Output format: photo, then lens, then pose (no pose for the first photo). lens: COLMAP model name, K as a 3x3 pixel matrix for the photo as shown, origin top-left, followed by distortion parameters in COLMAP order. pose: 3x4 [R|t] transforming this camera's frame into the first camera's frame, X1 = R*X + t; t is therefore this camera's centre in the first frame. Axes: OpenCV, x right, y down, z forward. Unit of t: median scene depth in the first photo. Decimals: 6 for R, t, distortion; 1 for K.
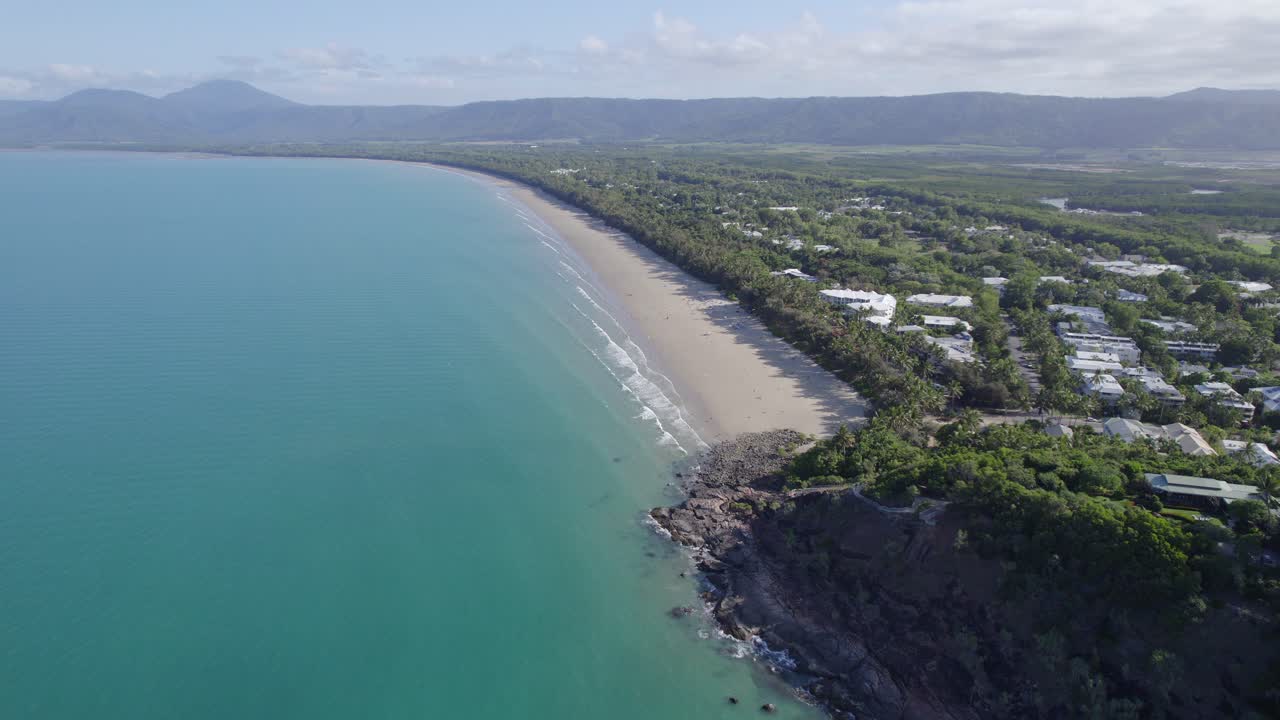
lens RADIAL K [[807.7, 0, 640.0], [0, 807.7, 360.0], [0, 0, 1]] dist [-0.083447, 0.064199]
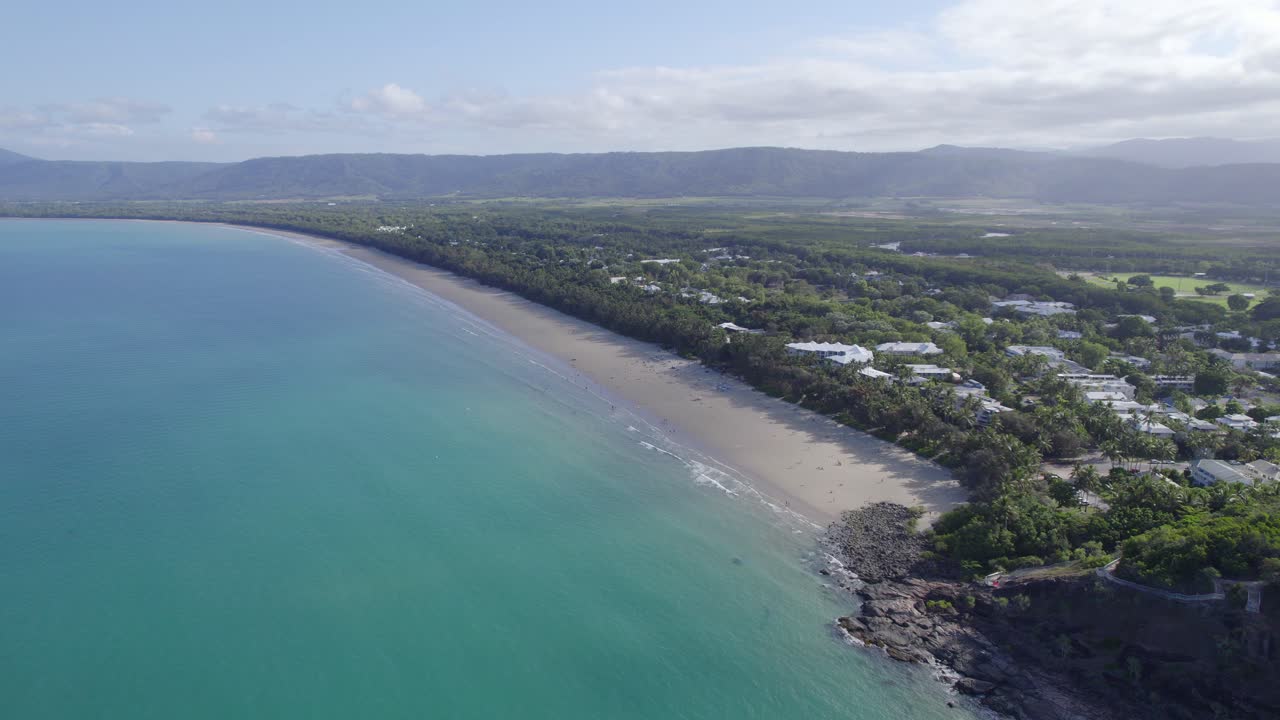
lens RADIAL K [[807.7, 0, 640.0], [0, 807.7, 360.0], [0, 0, 1]] dist [-0.083447, 0.064199]
pose [[0.969049, -0.056241, 0.240378, -0.110258], [0.071757, 0.995833, -0.056285, -0.016218], [-0.236211, 0.071791, 0.969046, 0.066211]]
